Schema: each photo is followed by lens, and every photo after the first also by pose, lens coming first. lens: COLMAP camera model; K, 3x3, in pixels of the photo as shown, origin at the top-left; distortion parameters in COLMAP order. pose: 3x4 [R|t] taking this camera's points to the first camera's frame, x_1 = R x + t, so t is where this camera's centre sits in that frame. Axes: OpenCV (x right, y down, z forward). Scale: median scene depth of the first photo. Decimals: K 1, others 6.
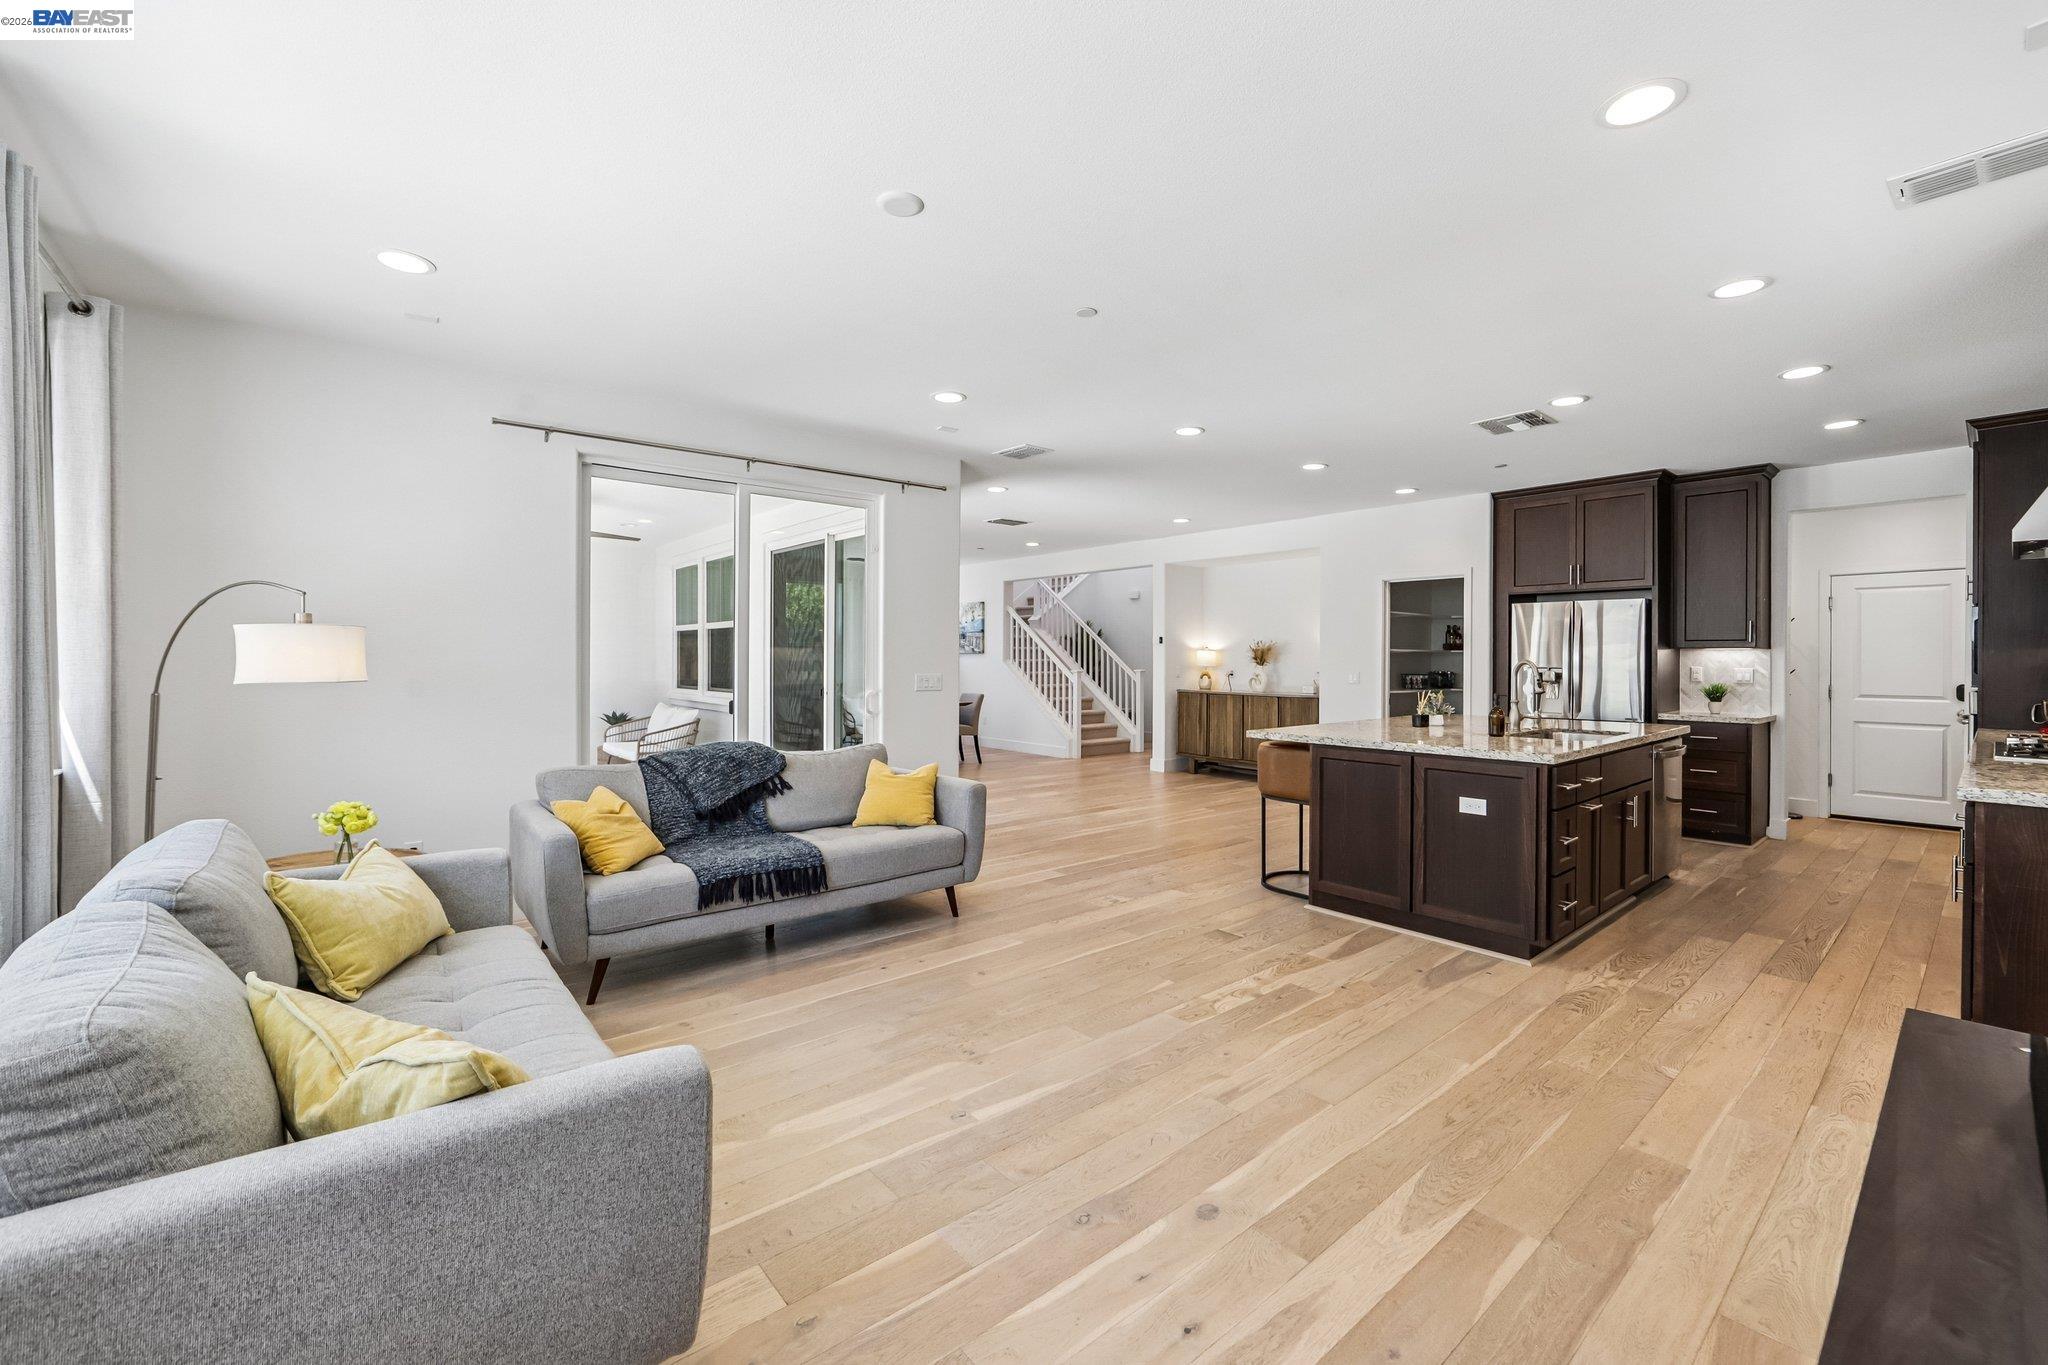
lens RADIAL K [[819.6, 0, 1033.2], [0, 819.6, 661.3], [0, 0, 1]] dist [-0.001919, -0.000107]
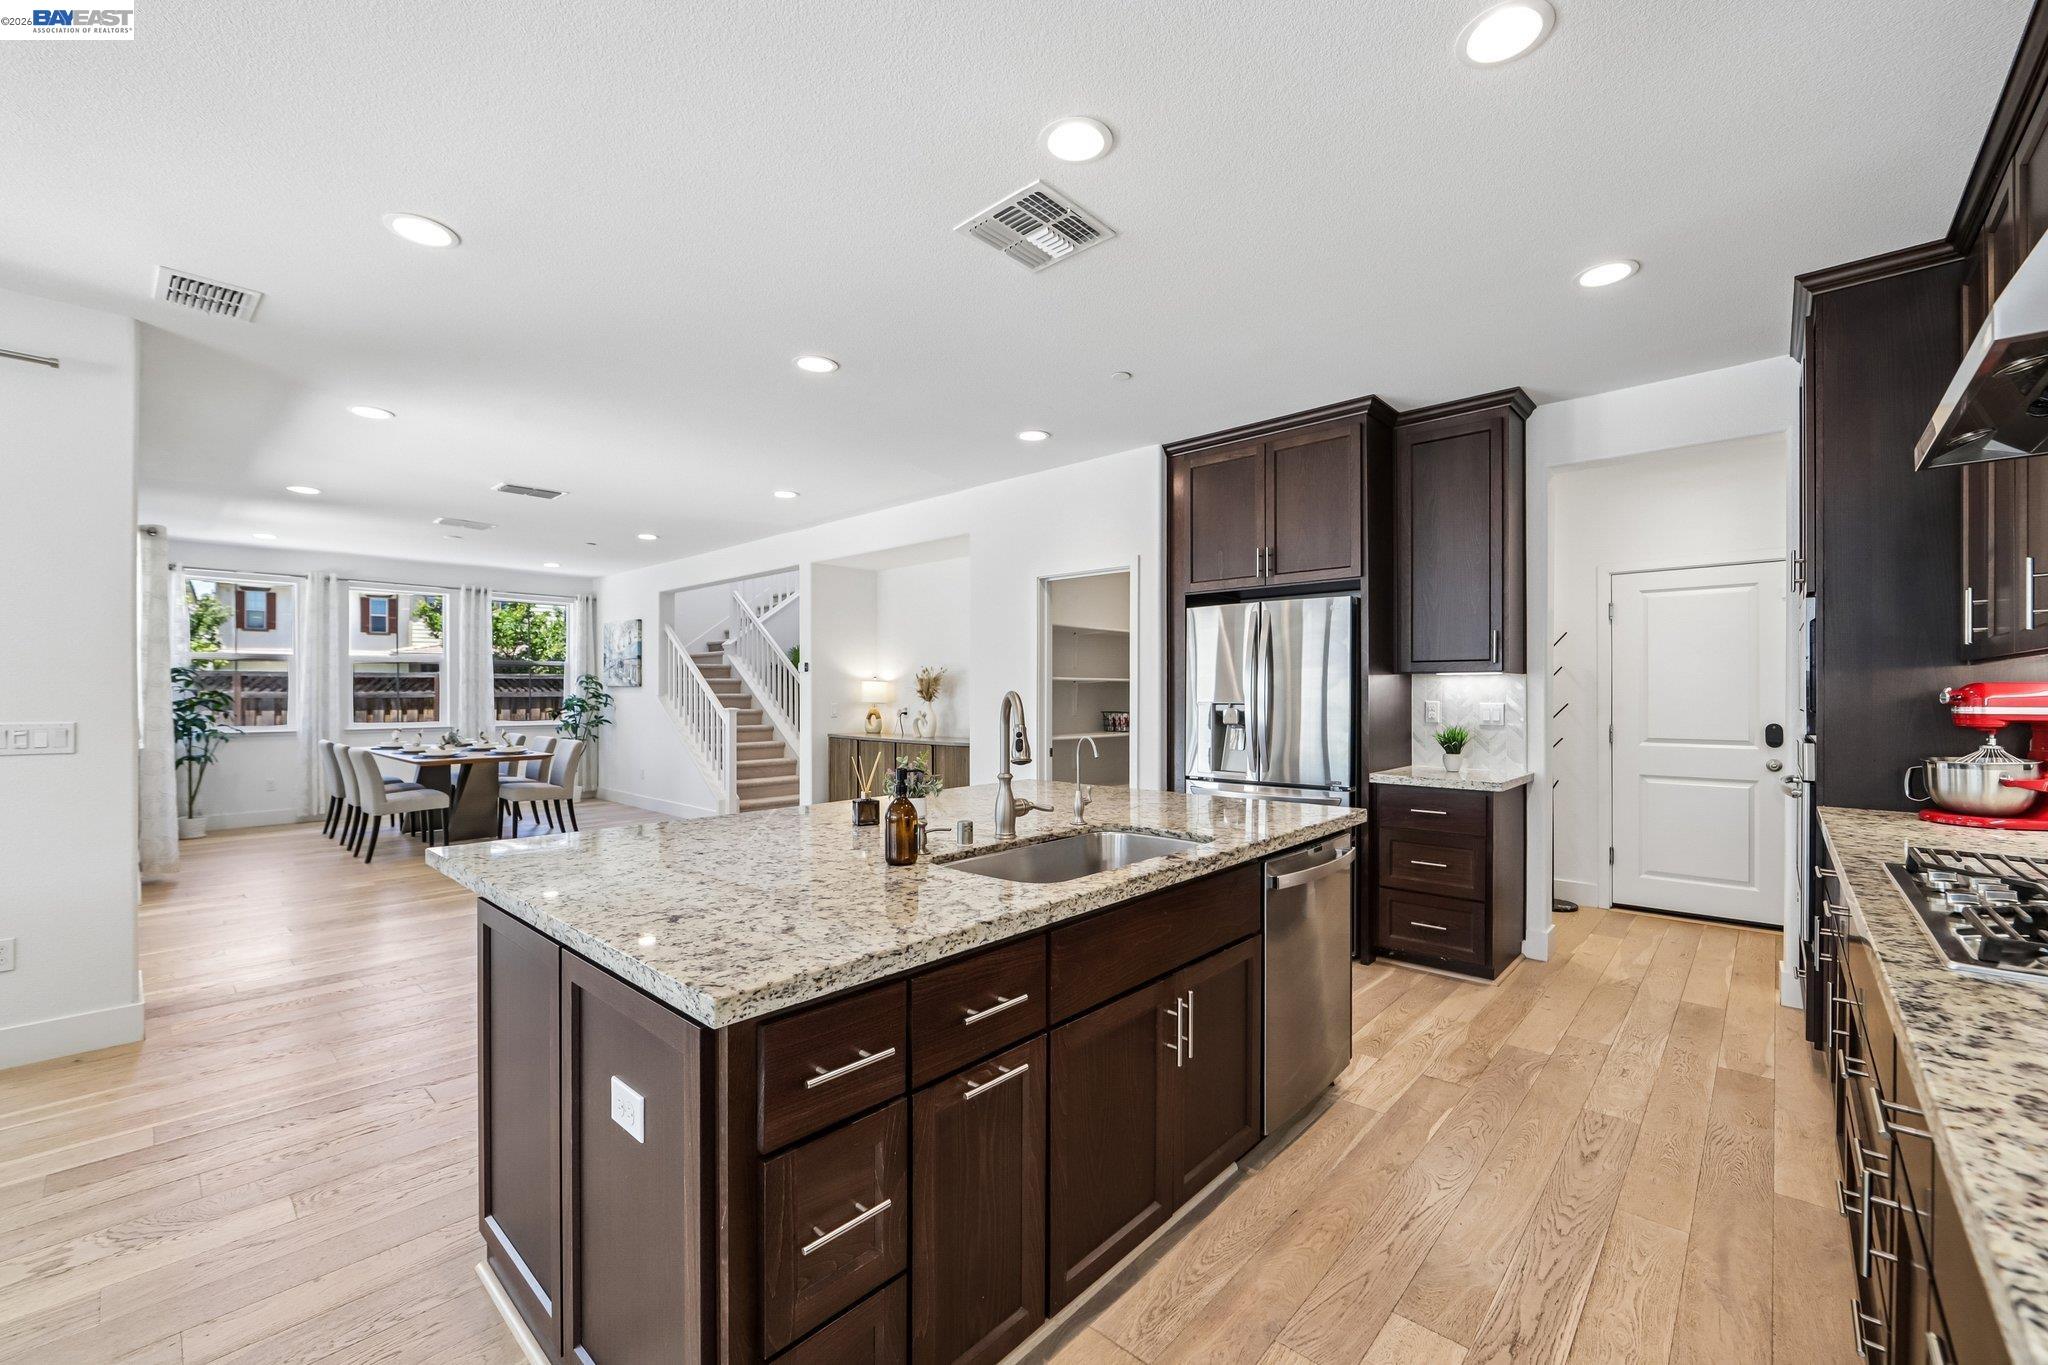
lens RADIAL K [[831.6, 0, 1035.0], [0, 831.6, 693.8], [0, 0, 1]] dist [-0.001628, -0.000113]
pose [[0.989429, -0.005254, 0.144921, 0.408042], [0.005477, 0.999984, -0.001144, -0.000182], [-0.144913, 0.001925, 0.989443, 0.388795]]
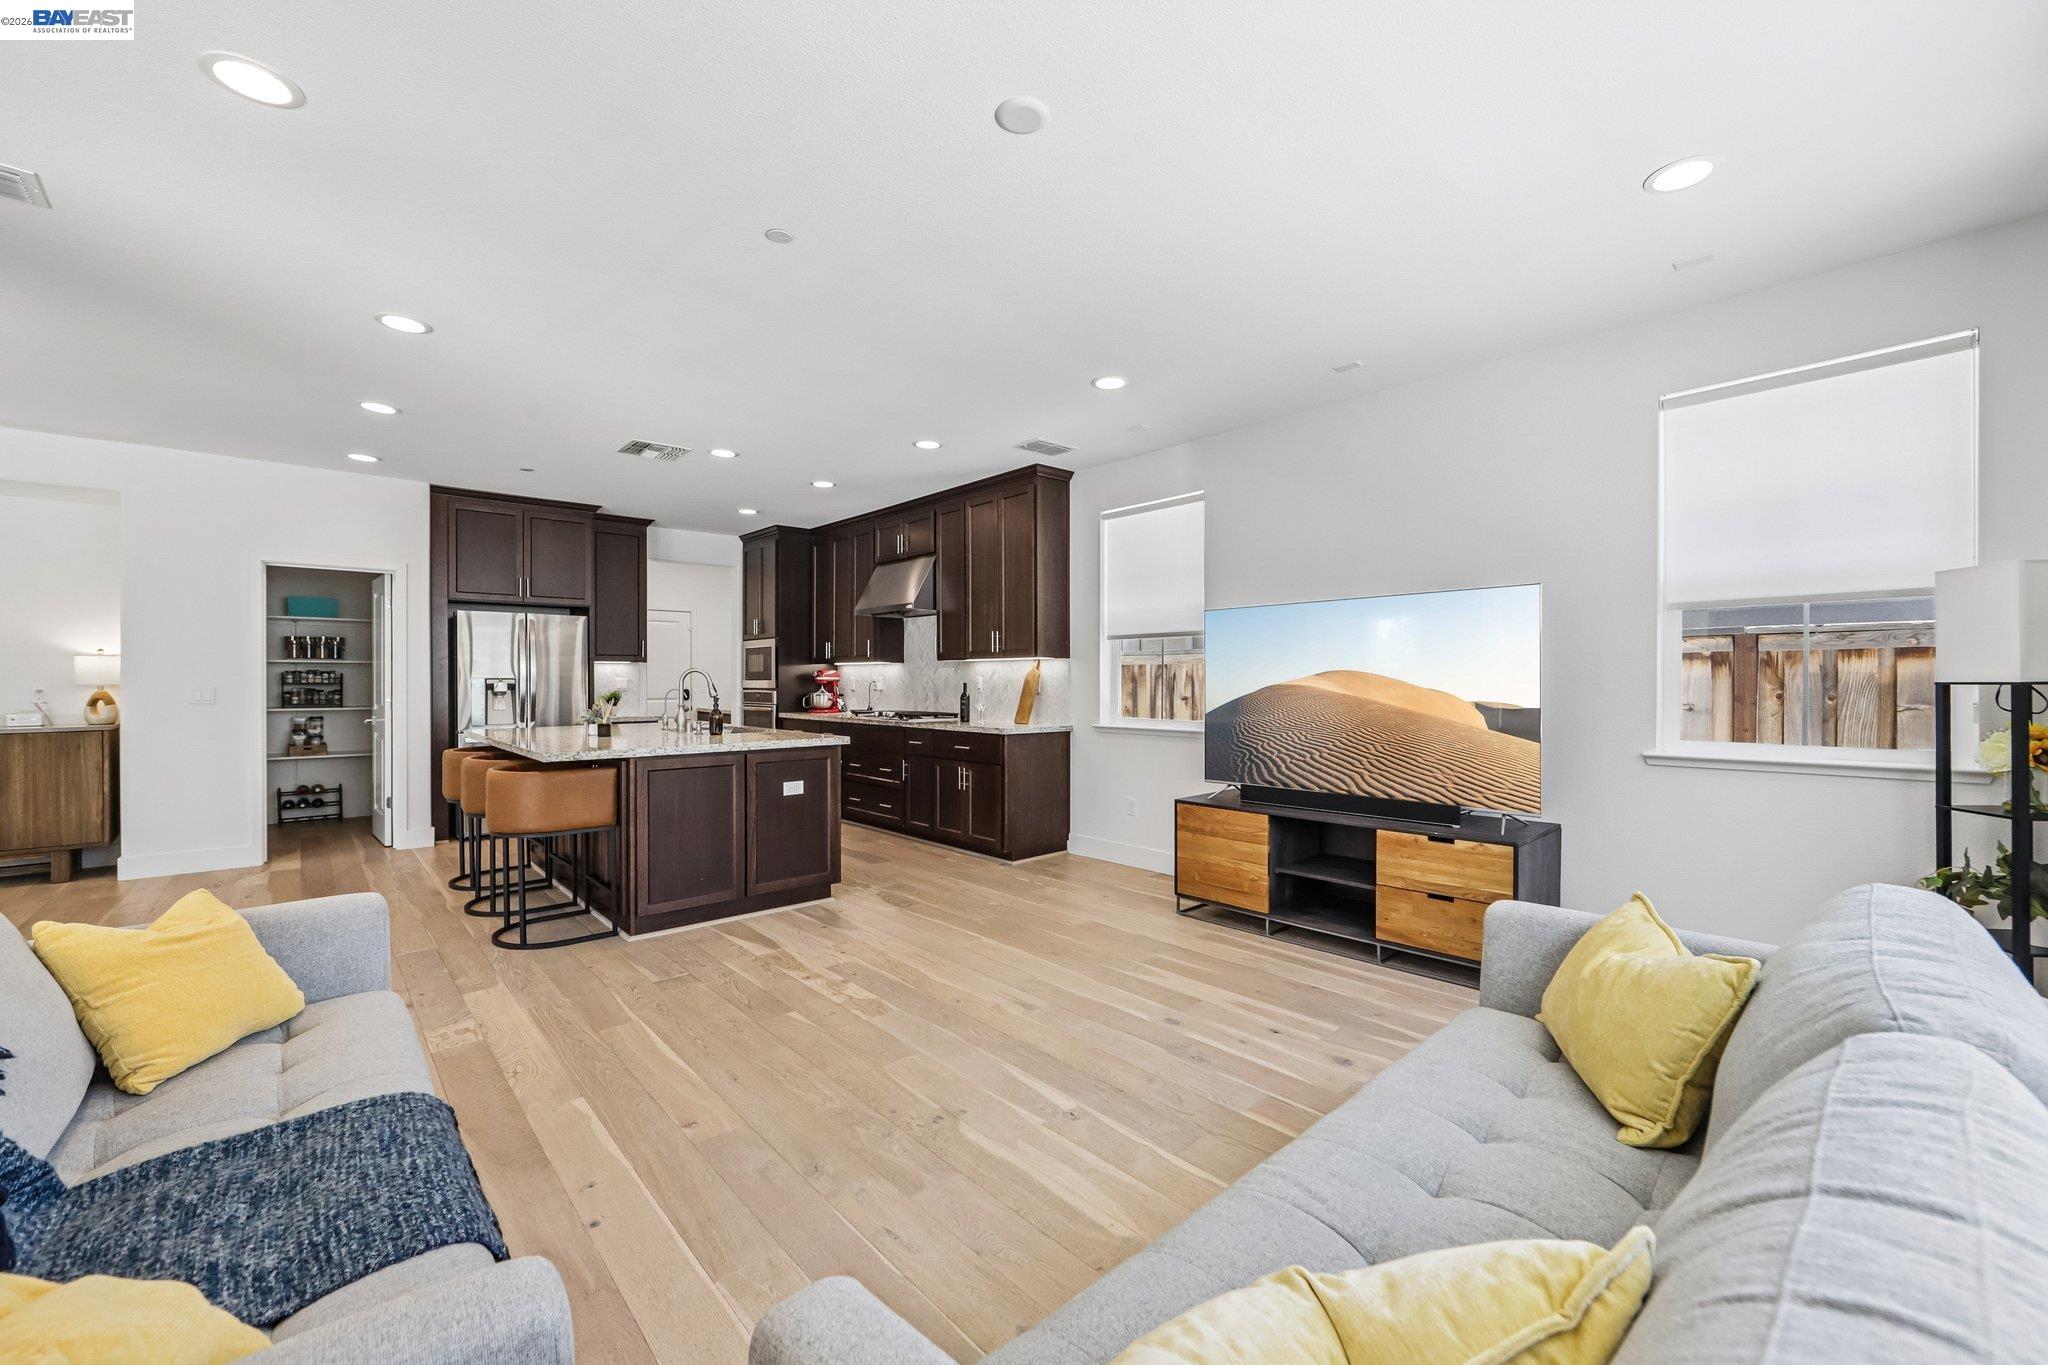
lens RADIAL K [[831.6, 0, 1035.0], [0, 831.6, 693.8], [0, 0, 1]] dist [-0.001628, -0.000113]
pose [[-0.041995, -0.019552, 0.998926, -0.433177], [0.003052, 0.999801, 0.019697, 0.009658], [-0.999113, 0.003876, -0.041927, 0.433534]]
